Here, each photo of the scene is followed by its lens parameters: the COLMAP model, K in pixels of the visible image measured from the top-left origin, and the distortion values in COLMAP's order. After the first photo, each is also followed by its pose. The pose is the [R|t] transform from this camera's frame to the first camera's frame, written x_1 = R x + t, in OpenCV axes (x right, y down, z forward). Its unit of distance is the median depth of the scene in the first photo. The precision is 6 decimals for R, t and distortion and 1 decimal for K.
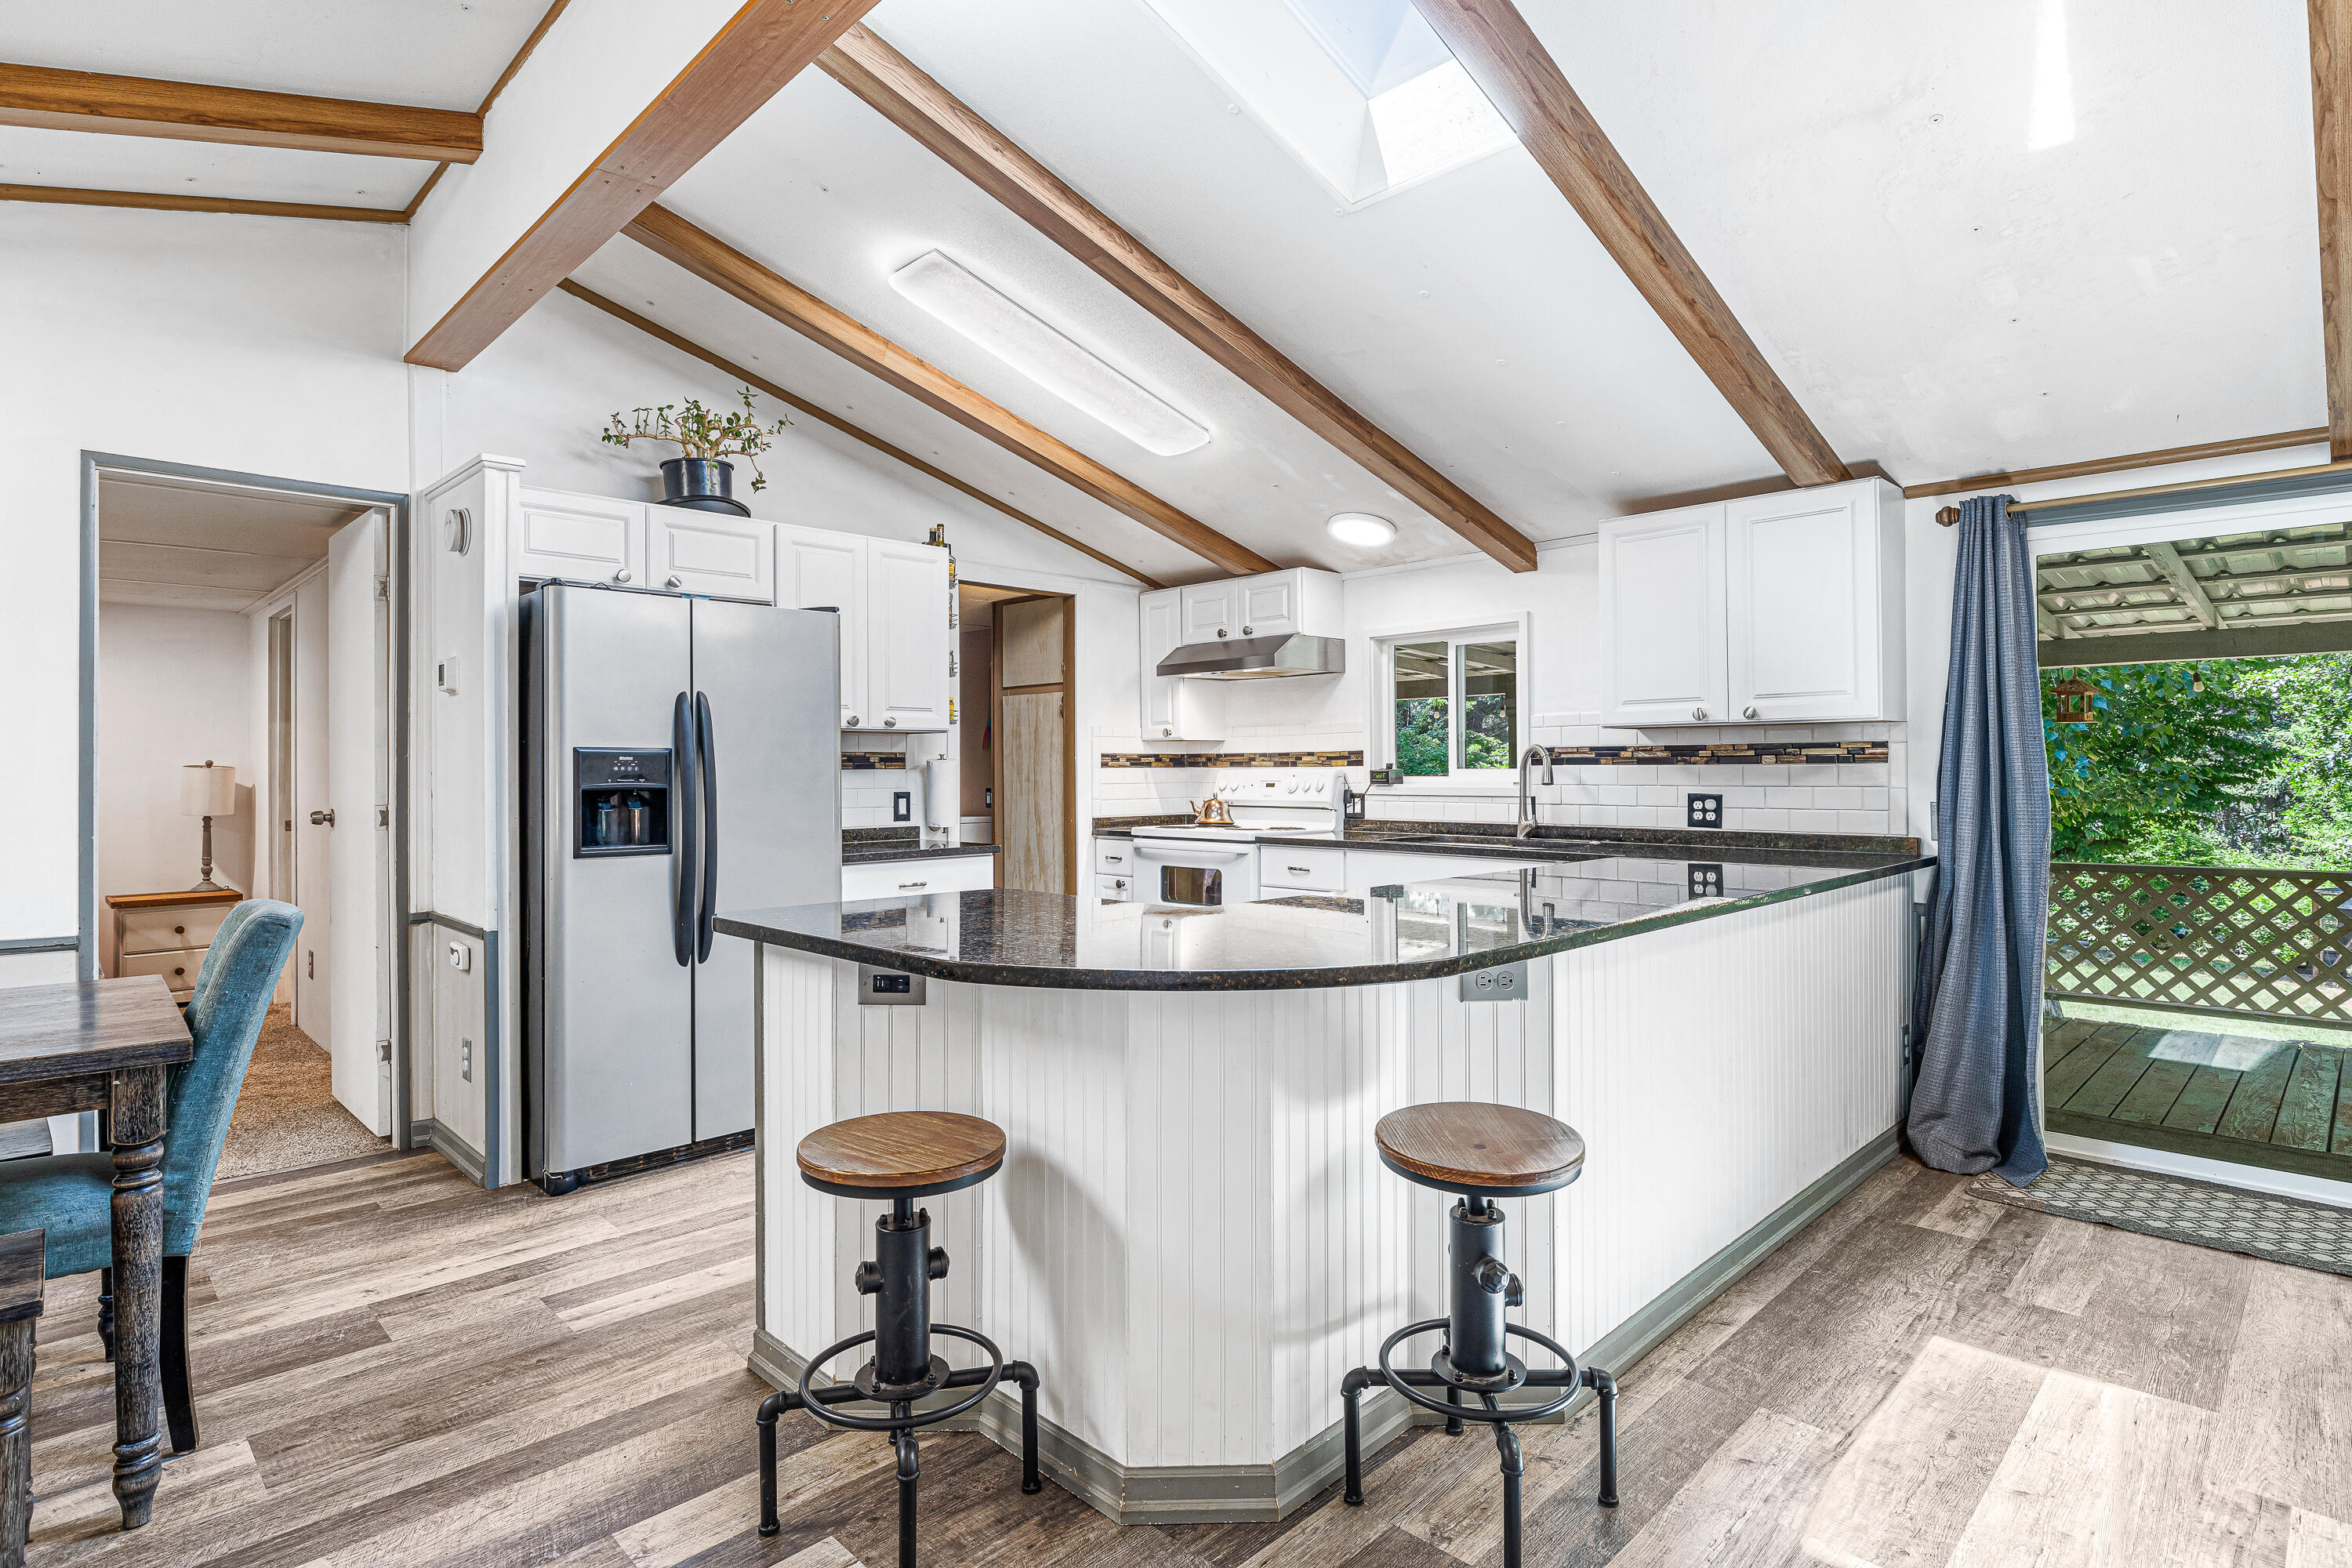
lens RADIAL K [[1188.7, 0, 1182.0], [0, 1188.7, 763.3], [0, 0, 1]] dist [-0.001677, 0.000606]
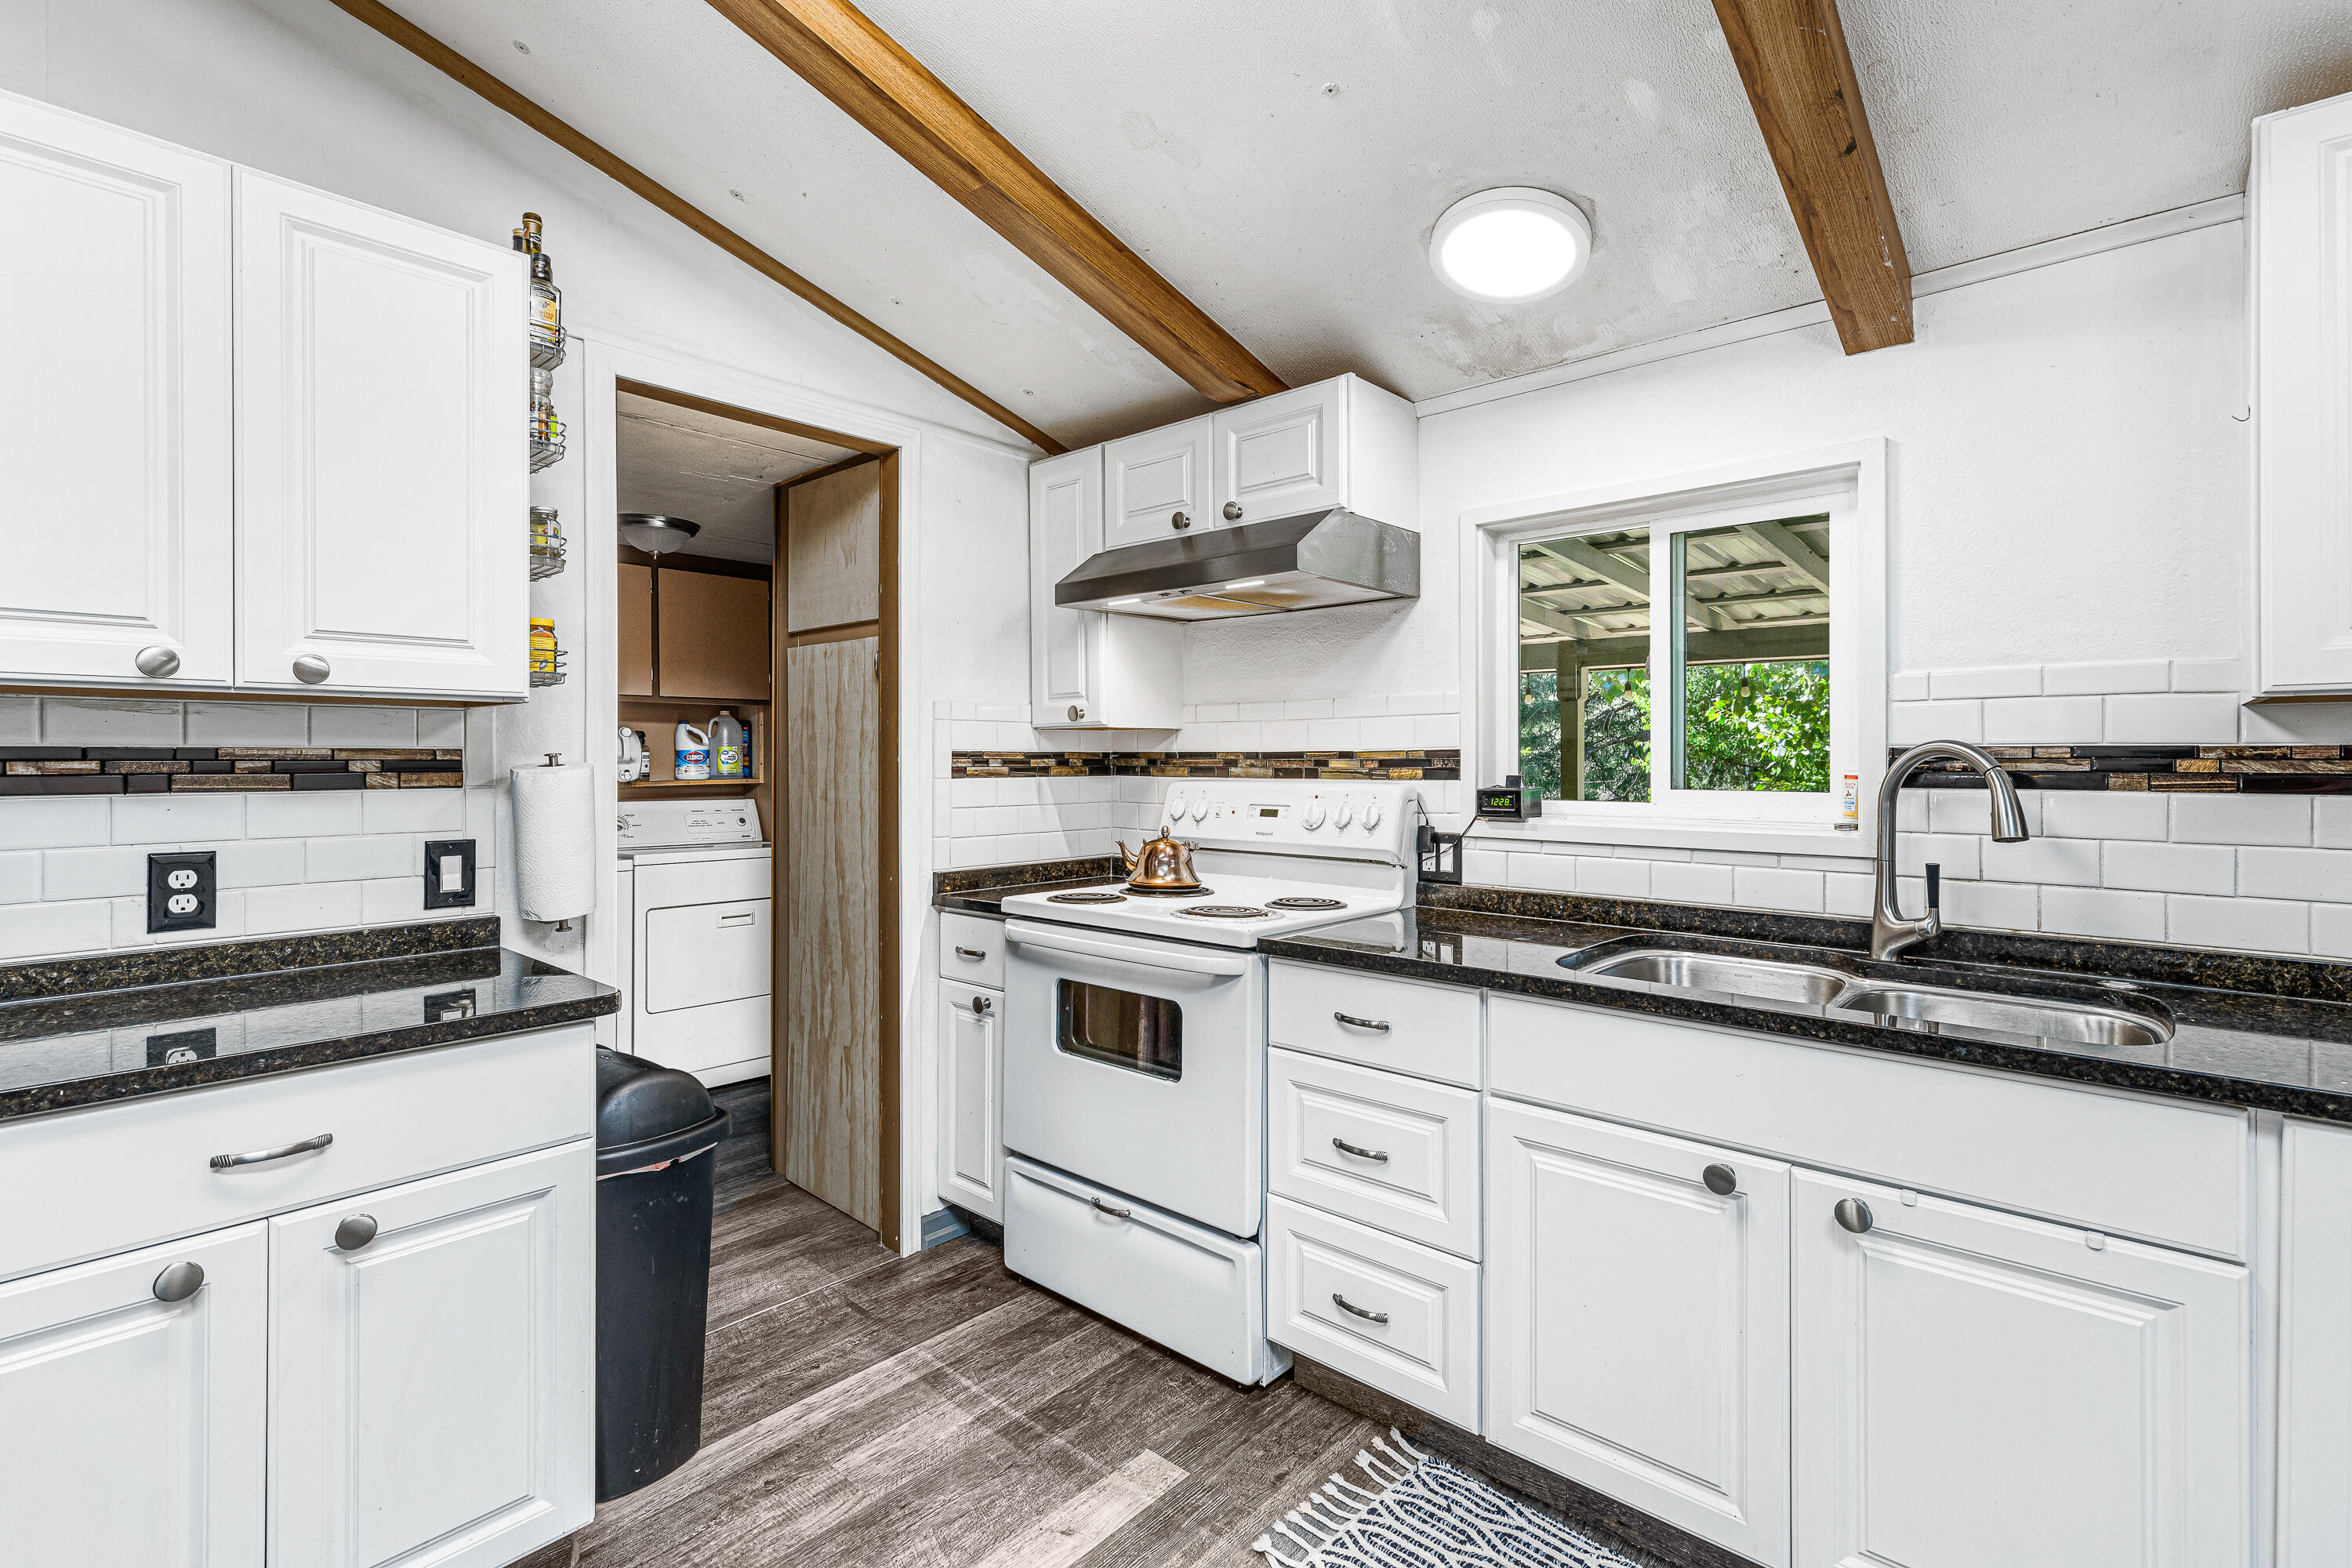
lens RADIAL K [[1076.1, 0, 1181.1], [0, 1076.1, 757.8], [0, 0, 1]] dist [0.011953, -0.000768]
pose [[0.998286, 0.005031, 0.058300, 0.008592], [-0.005291, 0.999977, 0.004305, -0.010074], [-0.058277, -0.004606, 0.998290, 0.641265]]
